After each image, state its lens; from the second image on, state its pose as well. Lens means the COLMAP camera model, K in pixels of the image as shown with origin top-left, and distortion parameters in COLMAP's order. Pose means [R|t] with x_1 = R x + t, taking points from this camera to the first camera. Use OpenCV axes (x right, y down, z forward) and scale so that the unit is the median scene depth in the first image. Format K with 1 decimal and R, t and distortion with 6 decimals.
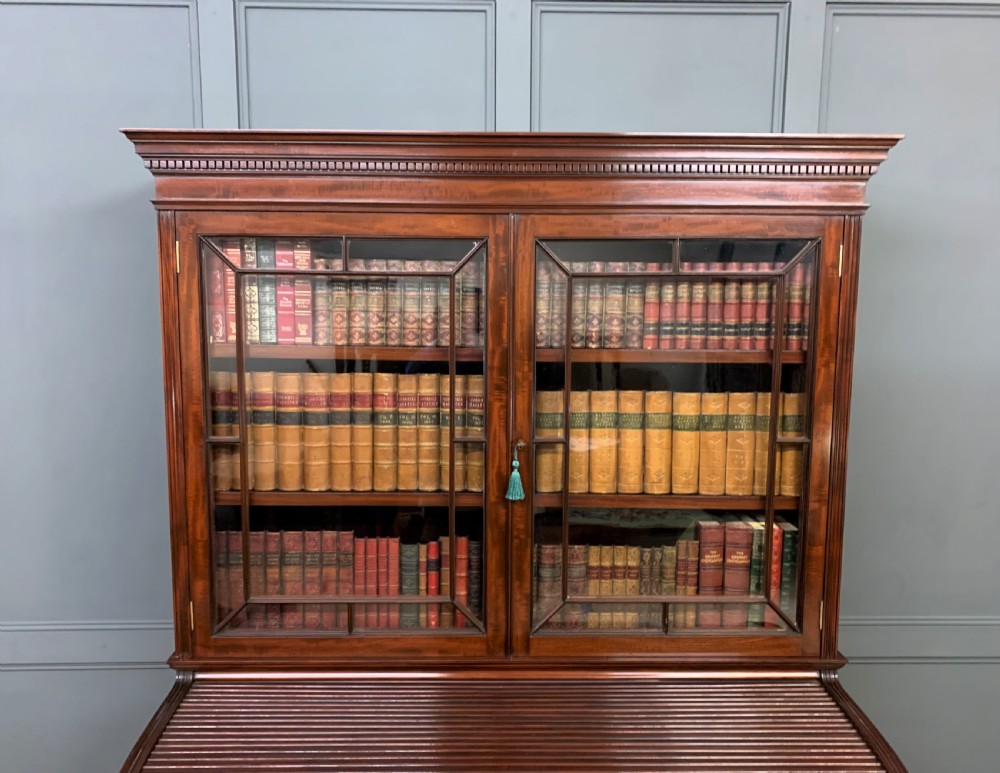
lens RADIAL K [[824.3, 0, 481.5], [0, 824.3, 387.5], [0, 0, 1]] dist [0.140176, -0.334938]
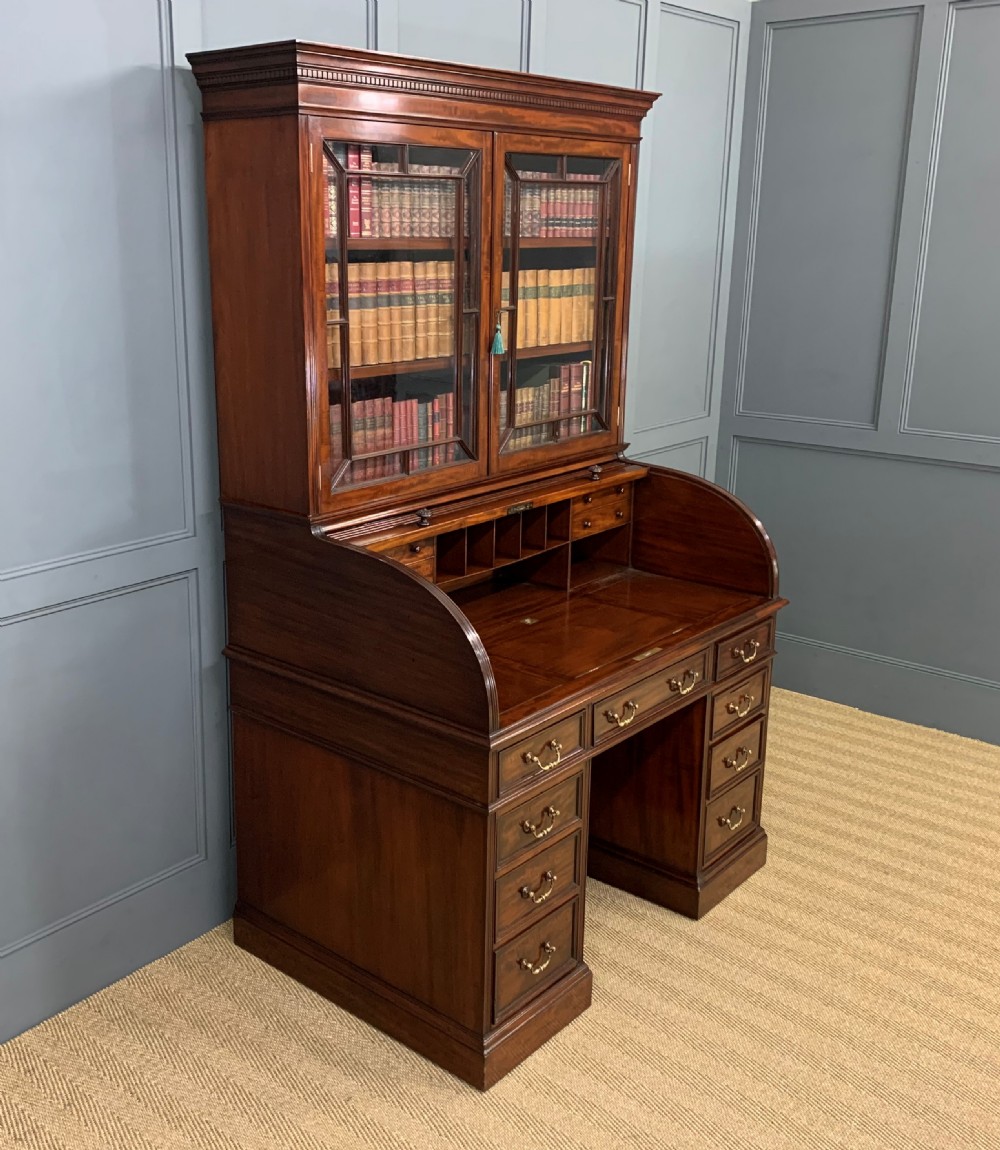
lens RADIAL K [[1185.8, 0, 475.7], [0, 1185.8, 574.4], [0, 0, 1]] dist [0.037960, -0.023873]
pose [[0.654518, -0.219659, 0.723434, -1.425347], [0.086447, 0.972332, 0.217020, 0.060156], [-0.751088, -0.079505, 0.655398, -0.268531]]
